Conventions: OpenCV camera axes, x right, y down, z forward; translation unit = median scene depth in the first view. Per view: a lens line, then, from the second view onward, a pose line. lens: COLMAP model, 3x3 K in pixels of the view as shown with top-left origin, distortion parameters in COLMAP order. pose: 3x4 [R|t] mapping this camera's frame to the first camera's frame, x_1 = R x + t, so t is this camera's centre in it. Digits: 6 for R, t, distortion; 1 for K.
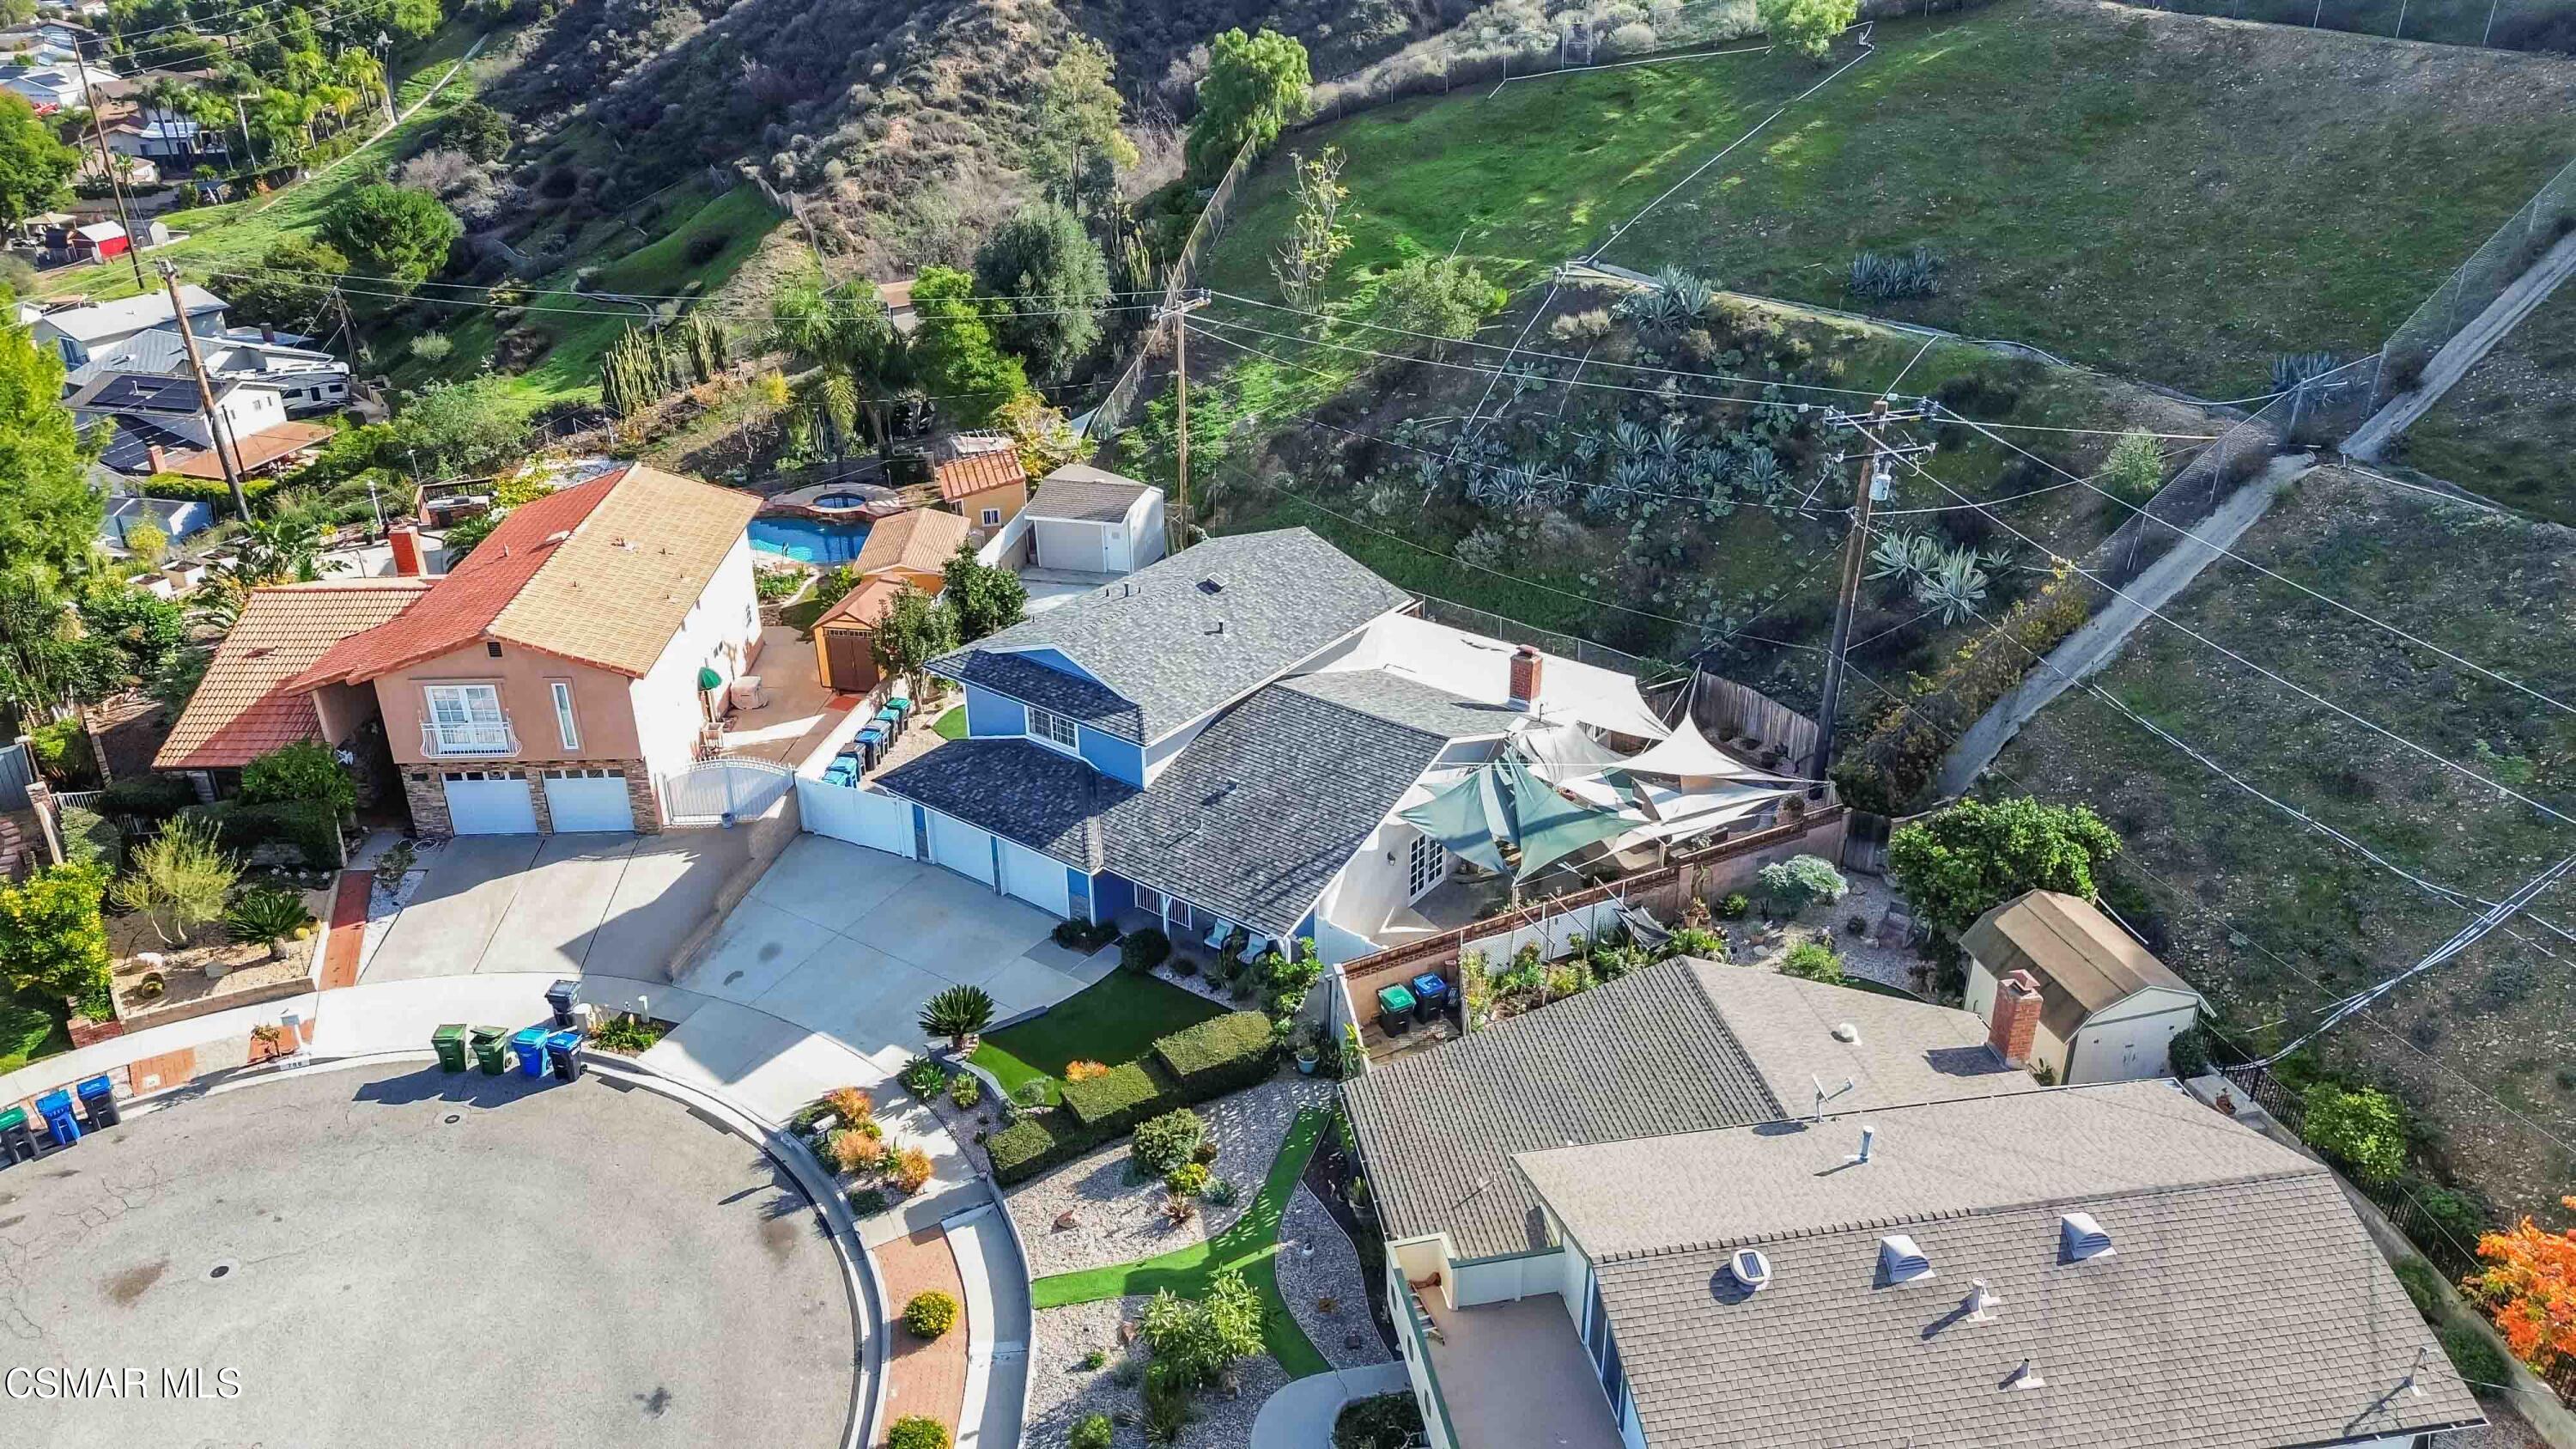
lens RADIAL K [[1817.7, 0, 1293.0], [0, 1817.7, 727.7], [0, 0, 1]] dist [0.084297, -0.089464]
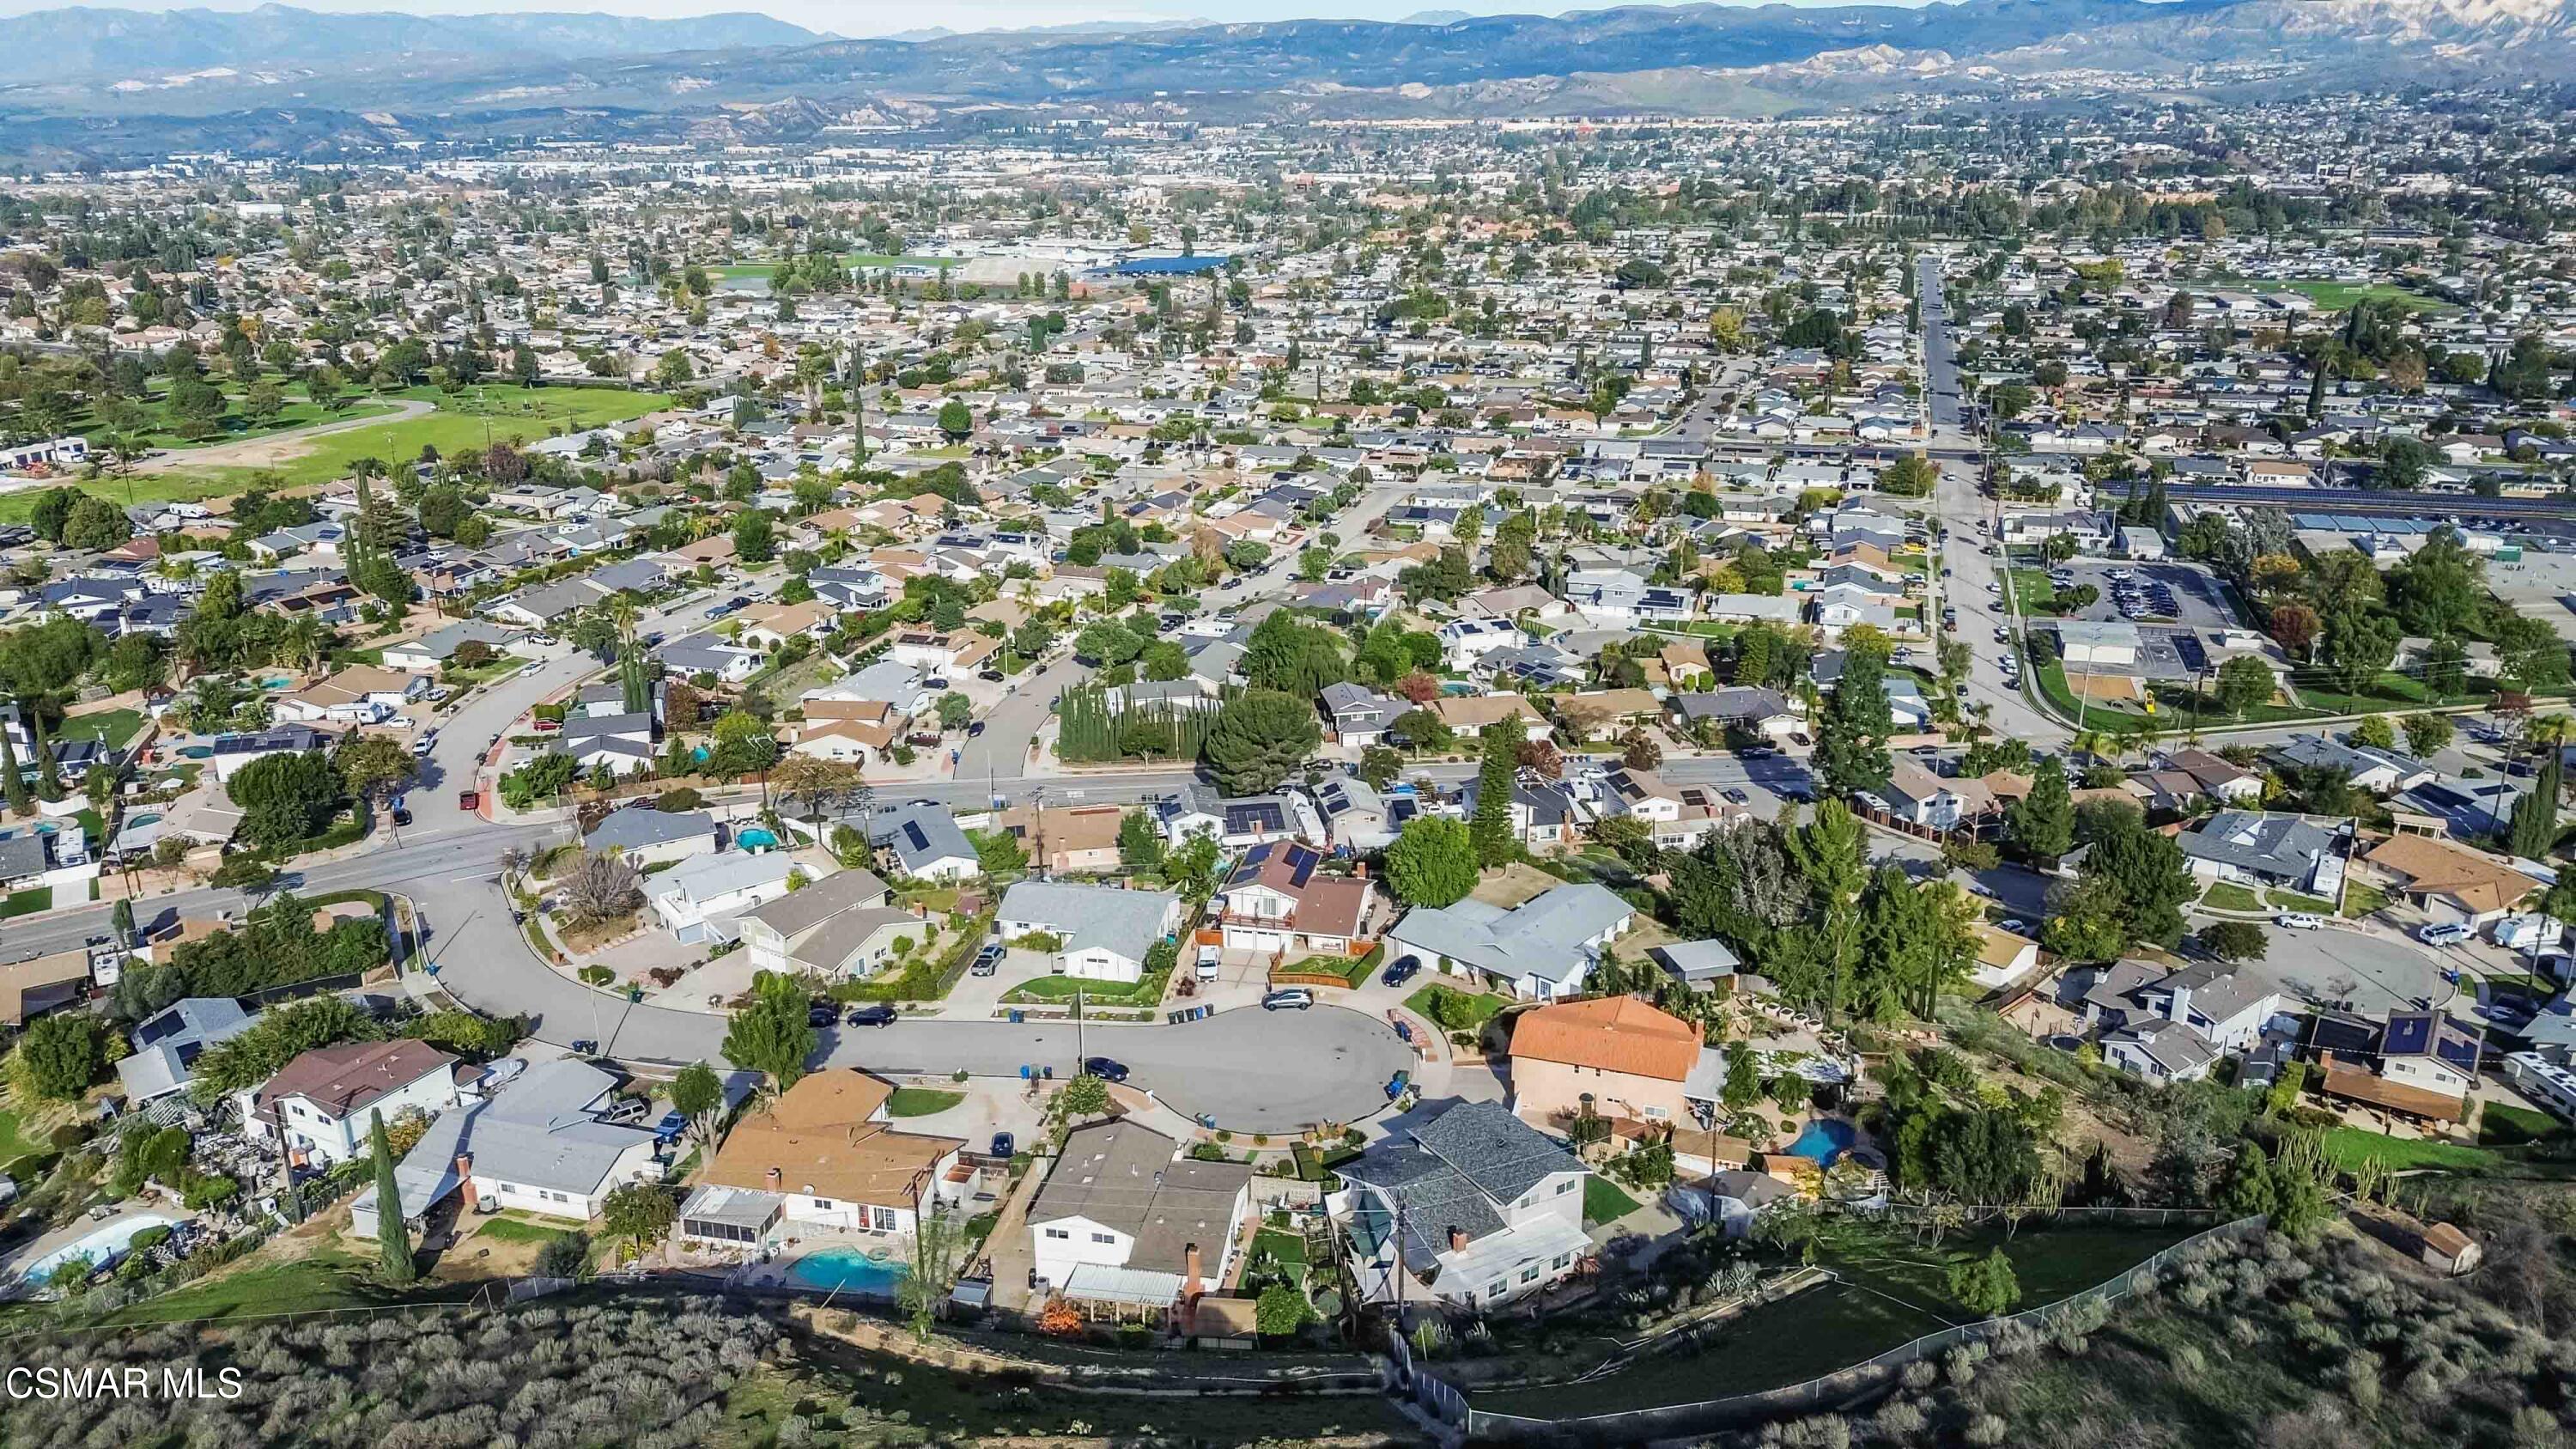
lens RADIAL K [[1817.7, 0, 1293.0], [0, 1817.7, 727.7], [0, 0, 1]] dist [0.084297, -0.089464]
pose [[-0.350435, 0.314620, -0.882162, 2.259883], [-0.408580, 0.796185, 0.446263, -1.656620], [0.842768, 0.516820, -0.150463, 0.879731]]
